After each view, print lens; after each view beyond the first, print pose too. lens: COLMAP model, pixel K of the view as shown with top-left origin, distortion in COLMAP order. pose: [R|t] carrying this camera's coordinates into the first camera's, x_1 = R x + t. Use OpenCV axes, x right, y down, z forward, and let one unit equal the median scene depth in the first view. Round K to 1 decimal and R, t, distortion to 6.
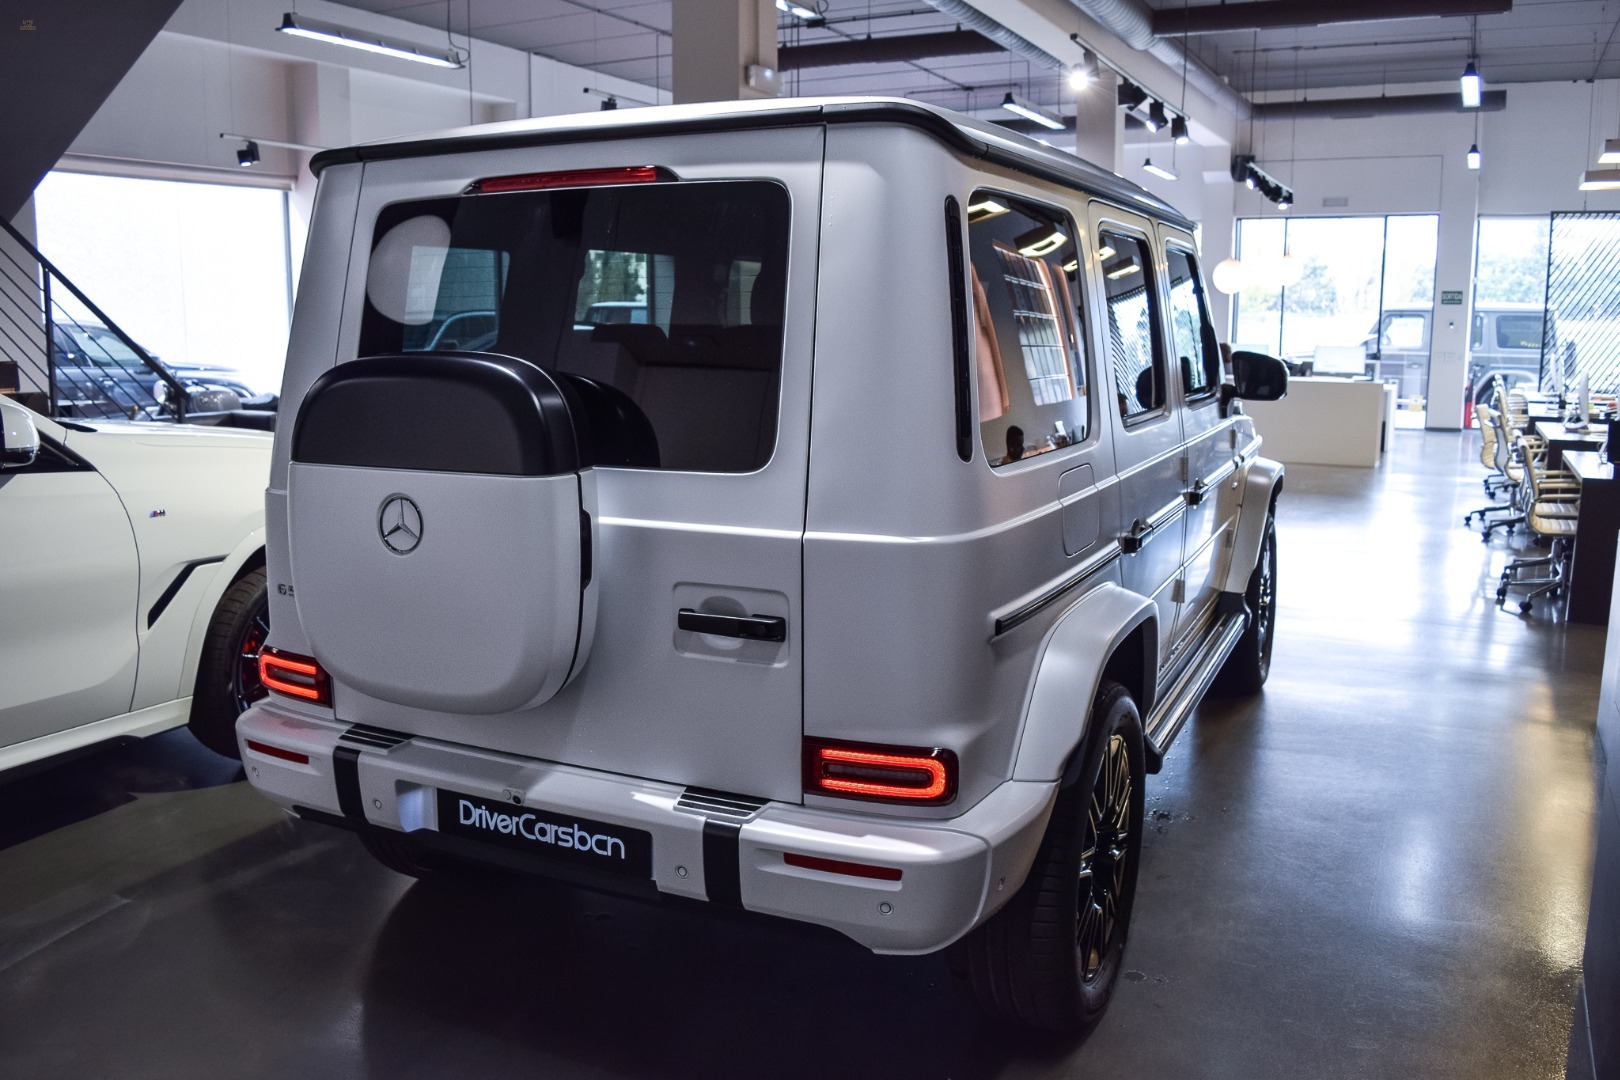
lens RADIAL K [[1306.1, 0, 810.0], [0, 1306.1, 540.0], [0, 0, 1]] dist [-0.085342, 0.009300]
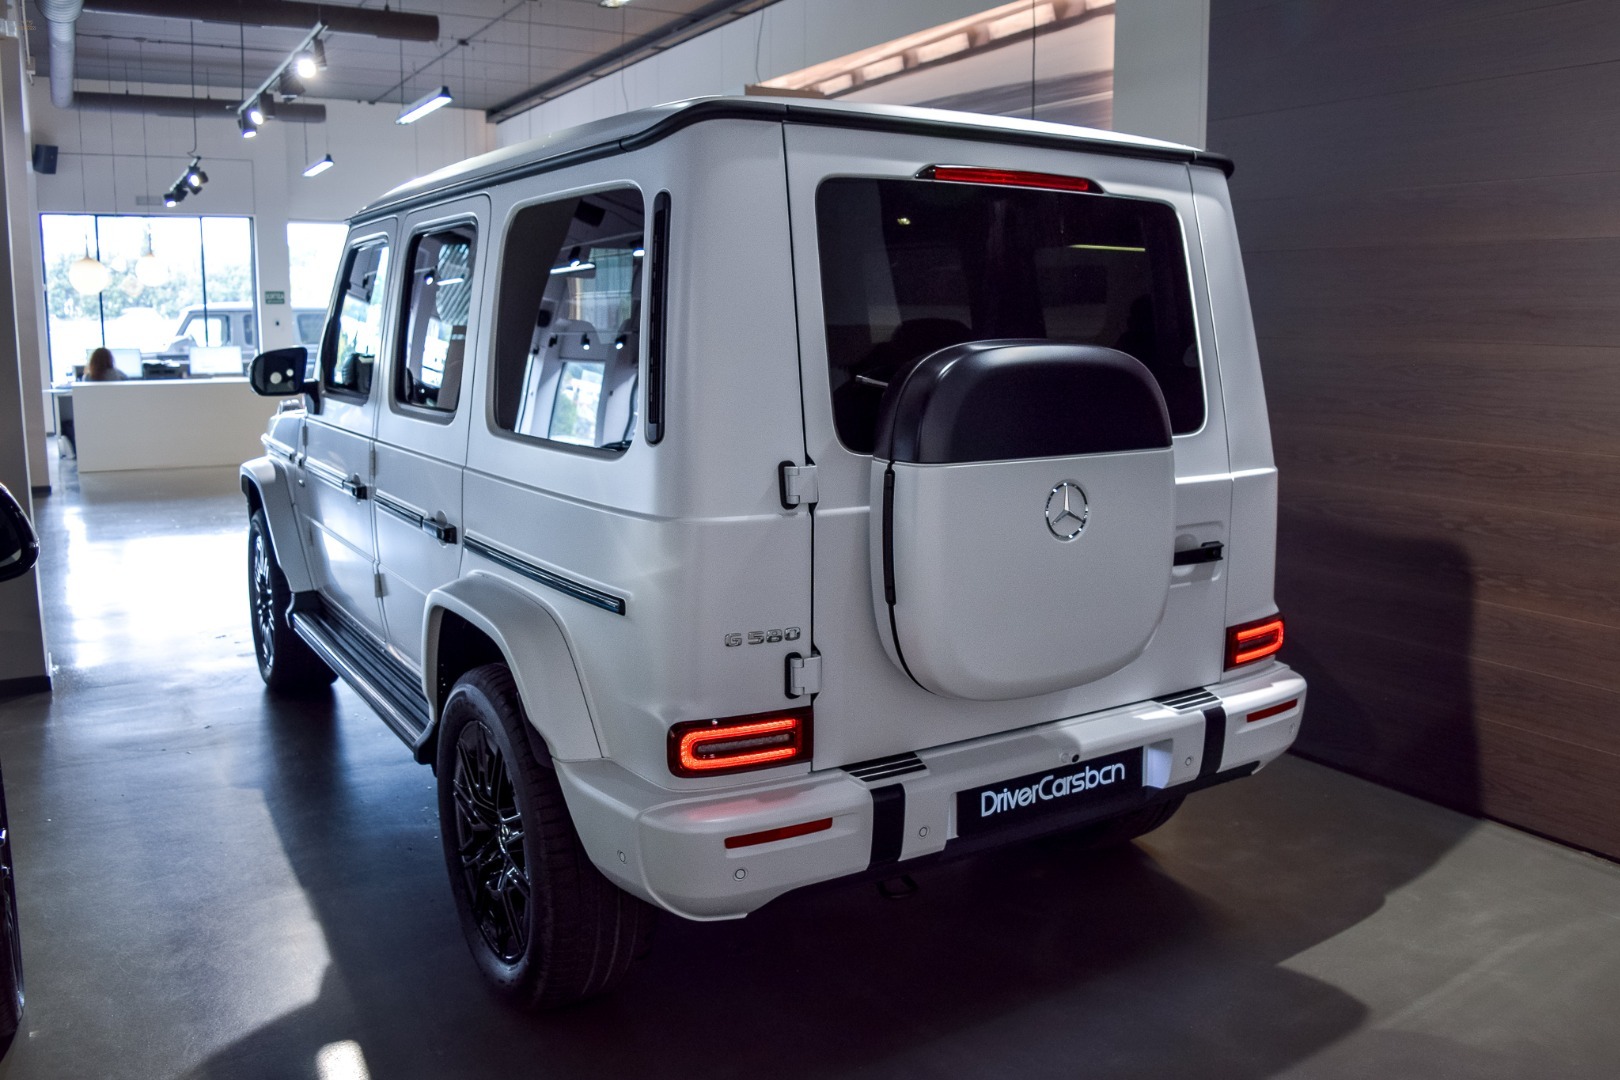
lens RADIAL K [[1294.1, 0, 810.0], [0, 1294.1, 540.0], [0, 0, 1]] dist [-0.078136, -0.001538]
pose [[0.526316, -0.140912, 0.838532, -1.148413], [0.140801, 0.987001, 0.077486, -0.086417], [-0.838550, 0.077285, 0.539315, 0.567077]]
